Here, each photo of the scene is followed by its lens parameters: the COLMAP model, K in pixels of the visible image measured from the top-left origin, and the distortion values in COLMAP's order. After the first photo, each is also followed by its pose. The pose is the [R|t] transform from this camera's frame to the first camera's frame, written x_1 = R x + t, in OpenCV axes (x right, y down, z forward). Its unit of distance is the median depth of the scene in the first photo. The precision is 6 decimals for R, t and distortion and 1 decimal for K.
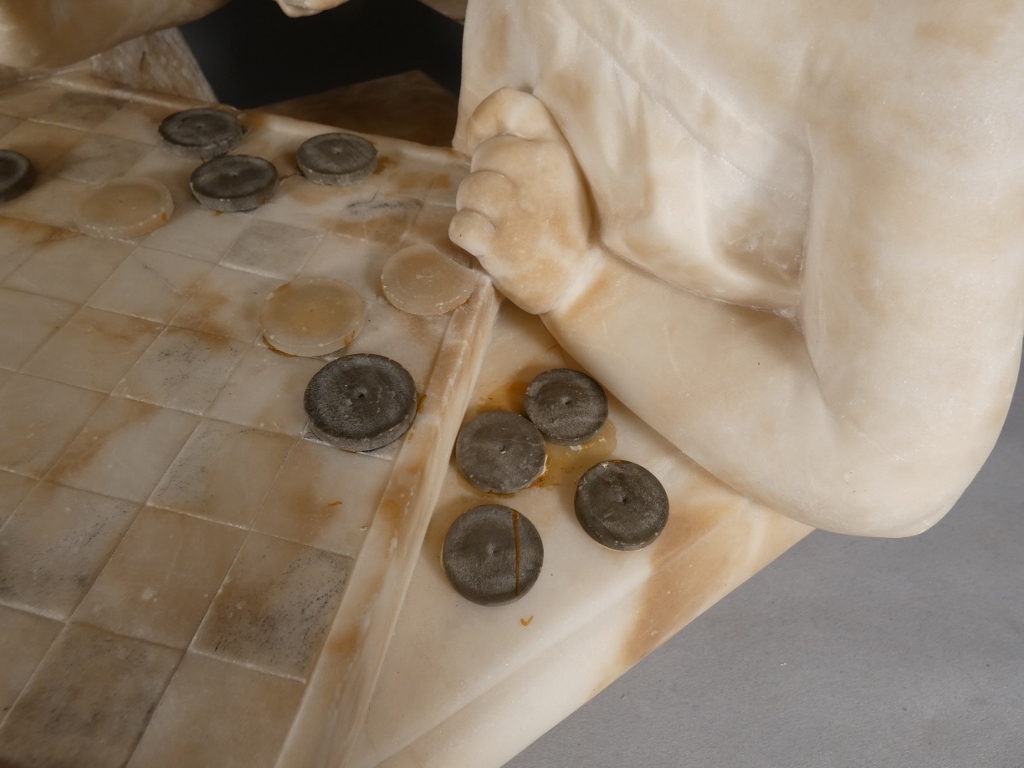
lens RADIAL K [[611.6, 0, 514.6], [0, 611.6, 383.3], [0, 0, 1]] dist [-0.002964, -0.001917]
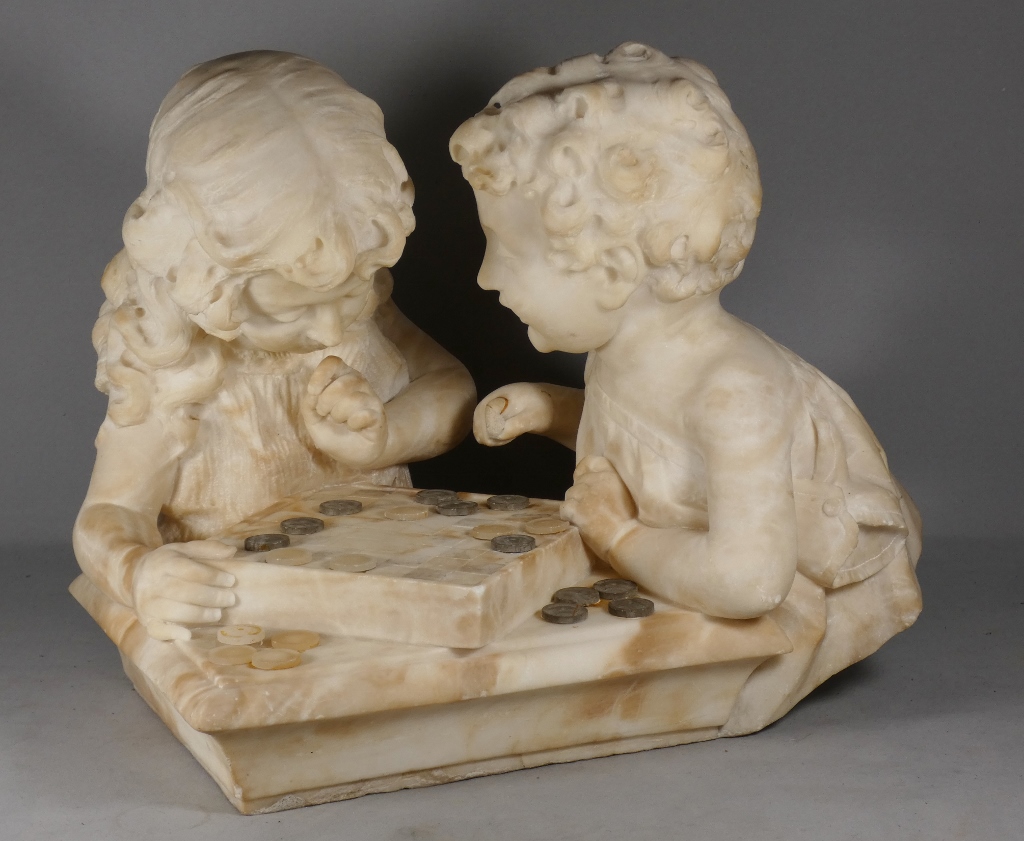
lens RADIAL K [[2765.1, 0, 466.7], [0, 2765.1, 409.7], [0, 0, 1]] dist [1.285645, -29.645930]
pose [[0.970670, -0.066210, -0.231117, 1.864598], [-0.098854, 0.766385, -0.634729, 5.738618], [0.219150, 0.638960, 0.737362, -6.504059]]
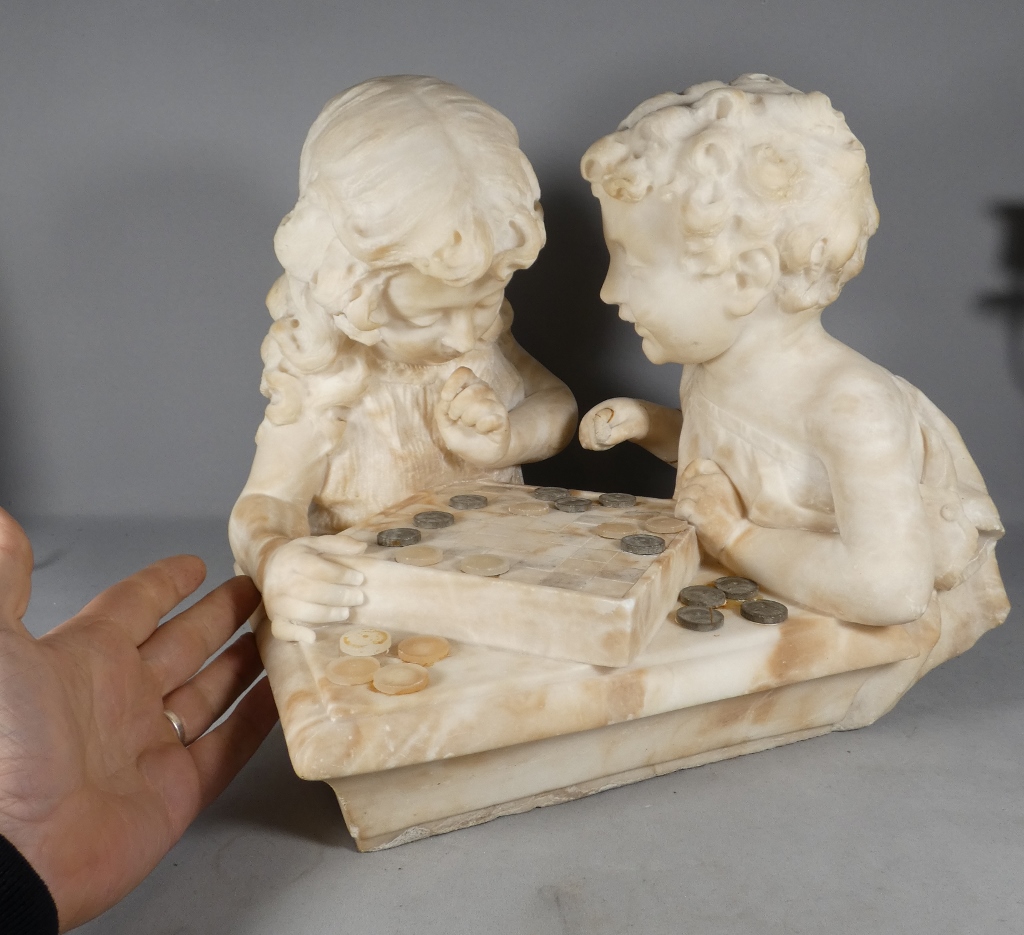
lens RADIAL K [[923.1, 0, 512.1], [0, 923.1, 397.5], [0, 0, 1]] dist [-0.006447, 0.002564]
pose [[0.976312, -0.060246, -0.207813, 0.038077], [-0.100139, 0.725587, -0.680805, 1.871980], [0.191802, 0.685488, 0.702367, -1.818812]]
